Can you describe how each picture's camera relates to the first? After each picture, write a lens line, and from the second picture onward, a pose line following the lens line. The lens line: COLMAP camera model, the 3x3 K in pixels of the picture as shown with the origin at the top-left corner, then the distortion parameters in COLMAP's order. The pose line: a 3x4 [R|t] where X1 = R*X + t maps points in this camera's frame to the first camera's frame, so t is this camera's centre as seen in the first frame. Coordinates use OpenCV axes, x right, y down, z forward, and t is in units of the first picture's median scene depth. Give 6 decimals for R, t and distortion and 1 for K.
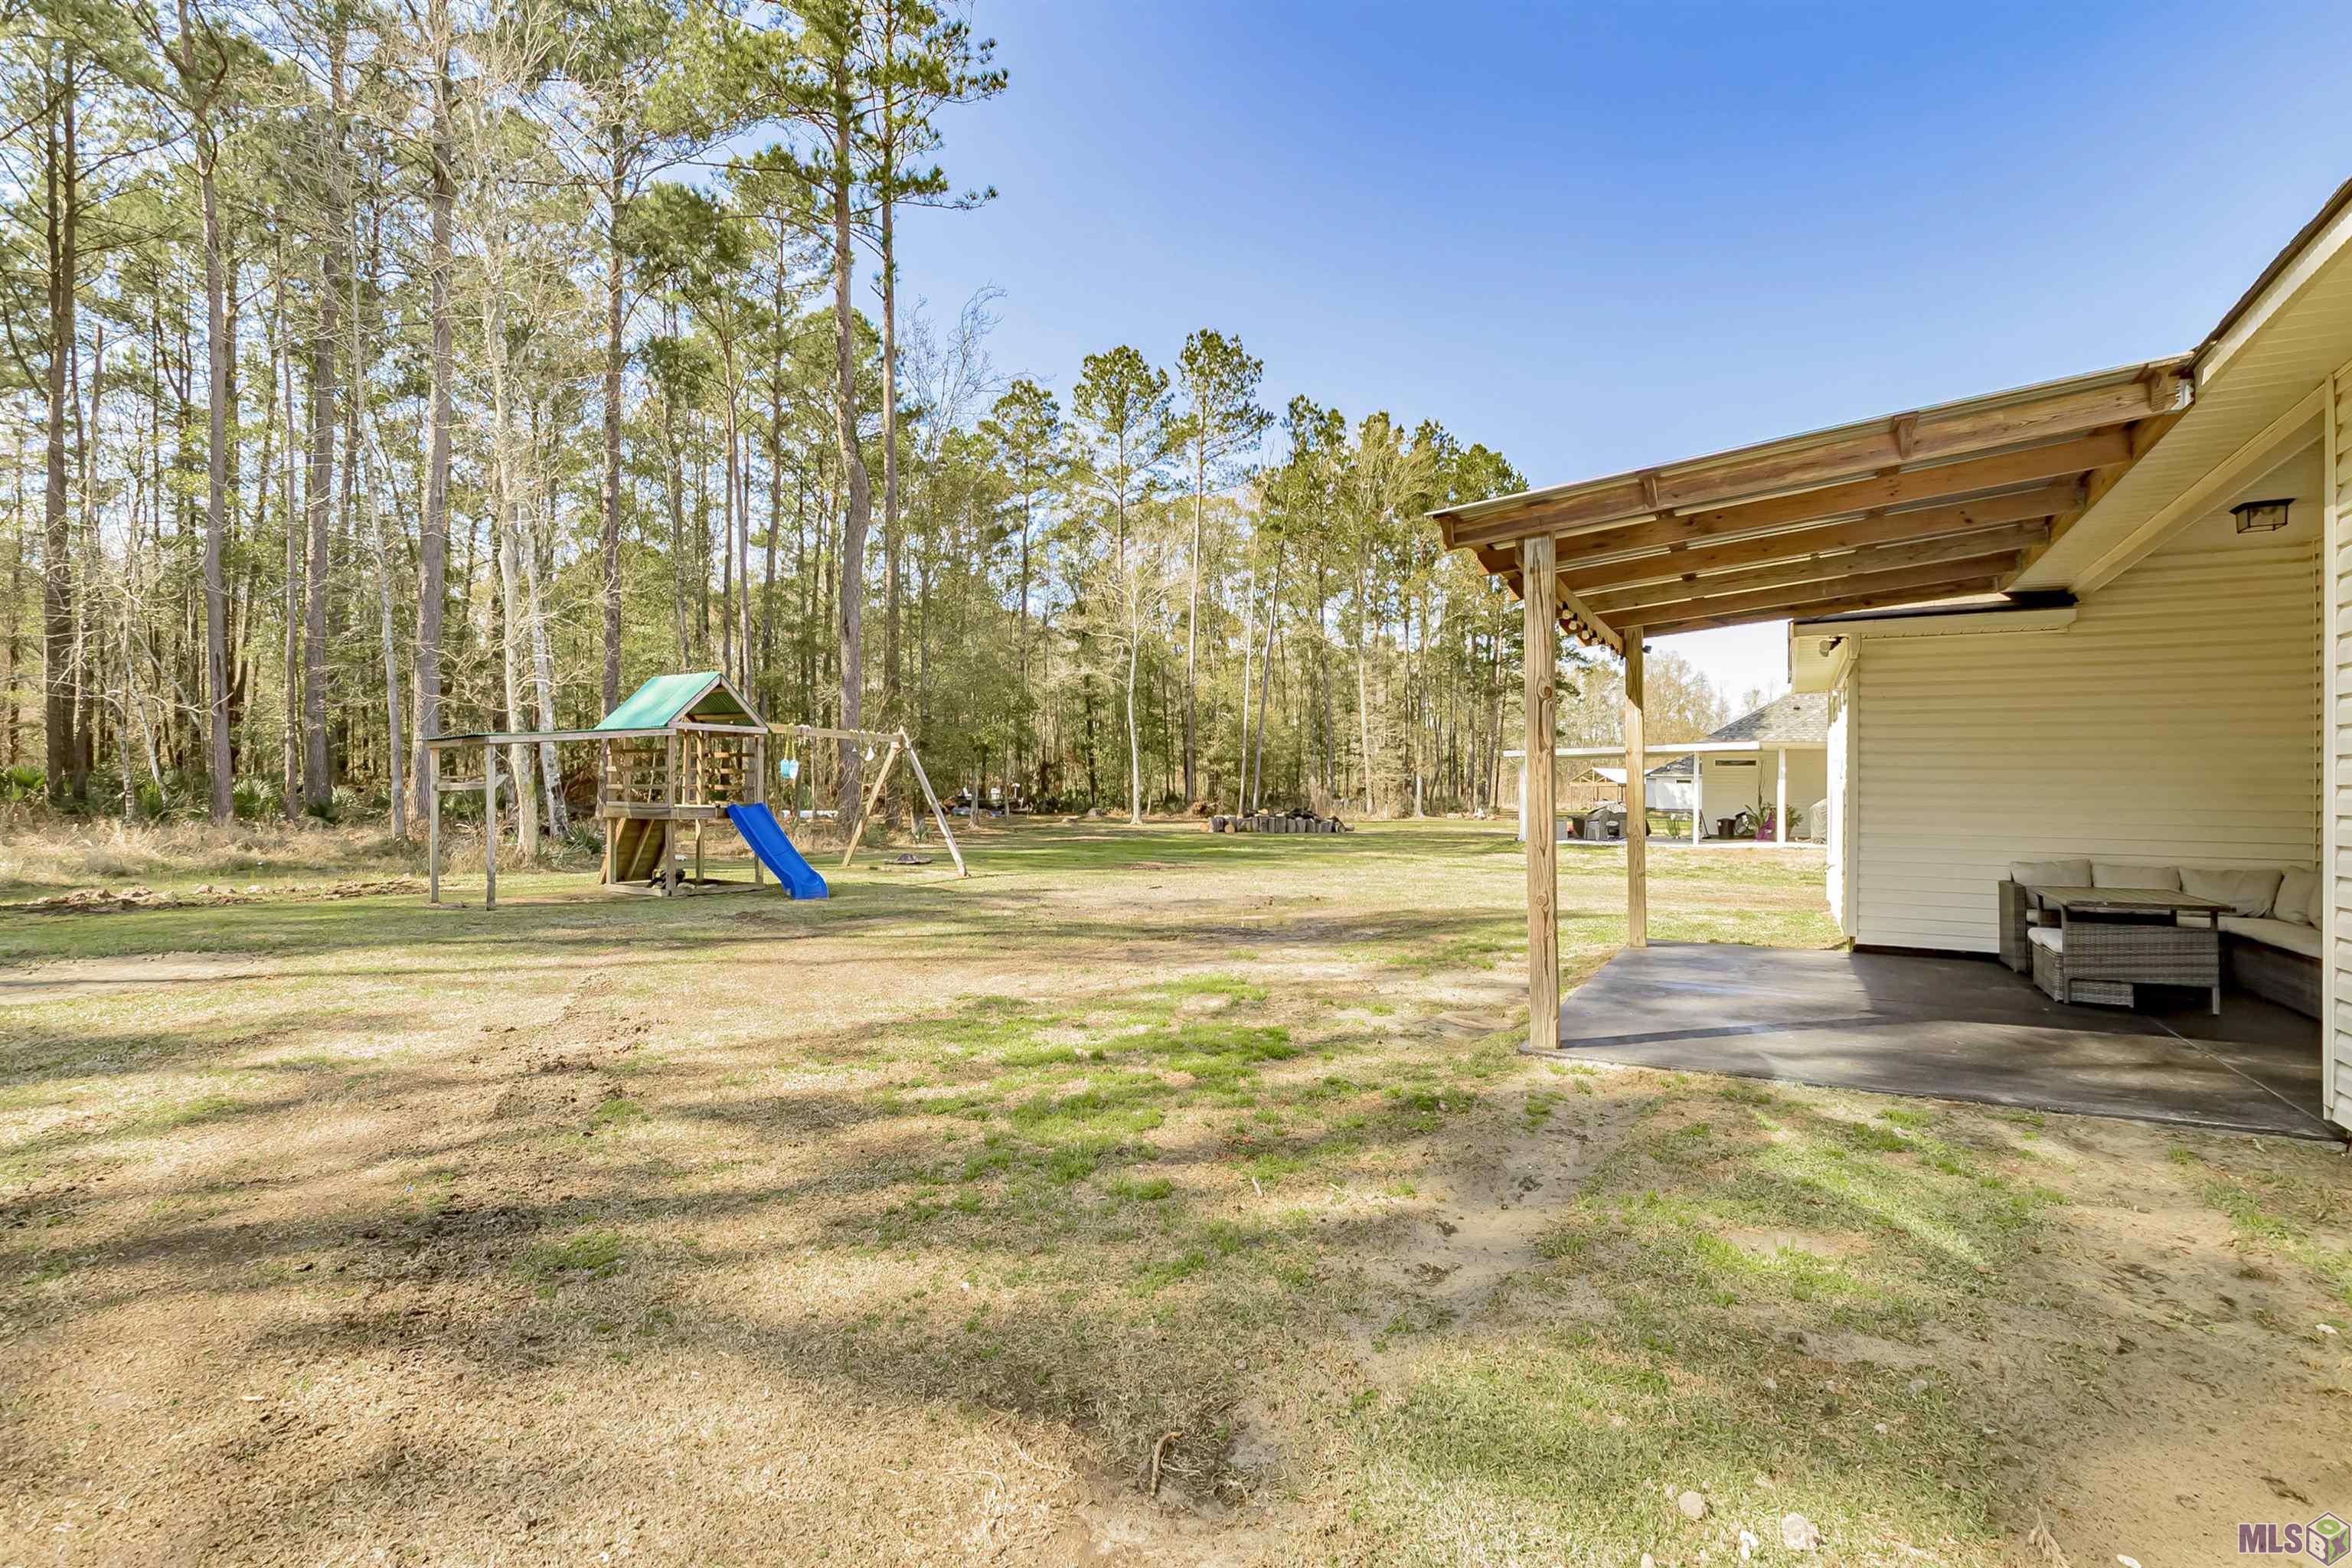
lens RADIAL K [[1106.6, 0, 1176.0], [0, 1106.6, 784.0], [0, 0, 1]] dist [-0.001046, -0.000349]
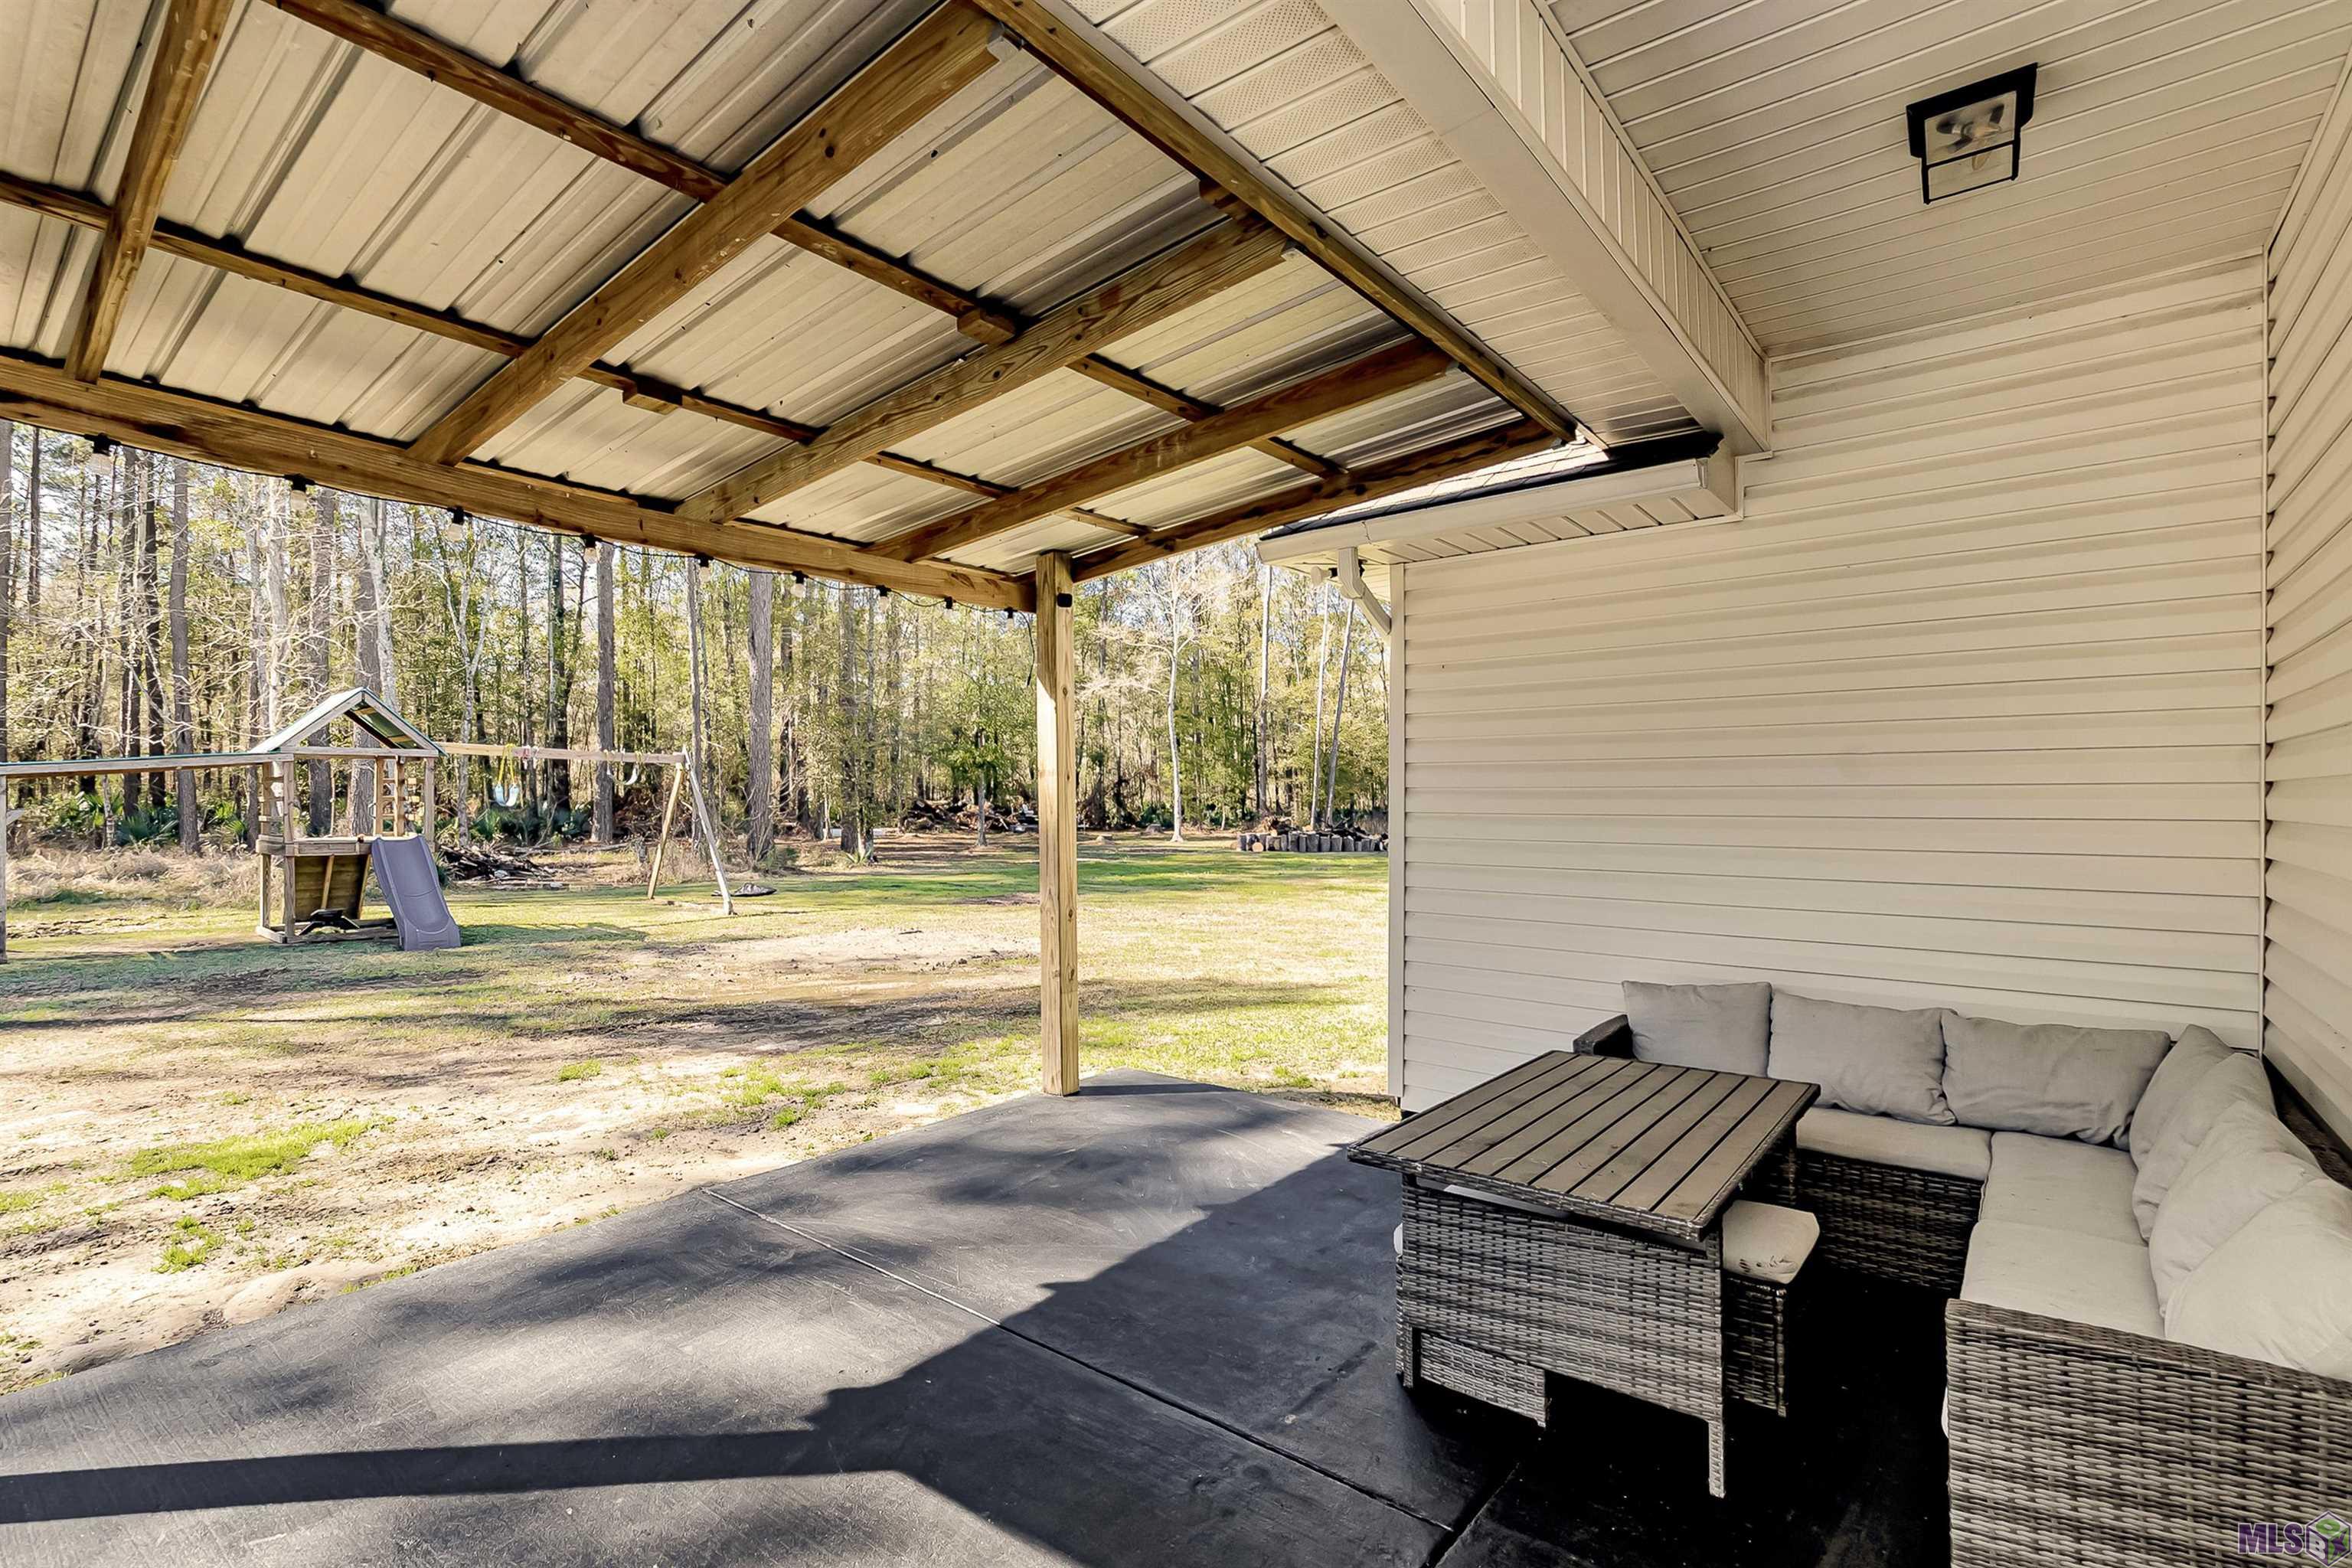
lens RADIAL K [[1054.0, 0, 1176.0], [0, 1054.0, 784.0], [0, 0, 1]] dist [-0.001504, -0.000128]
pose [[0.983854, -0.010225, -0.178682, 0.380154], [0.008560, 0.999912, -0.010089, -0.010661], [0.178769, 0.008397, 0.983855, 0.286809]]
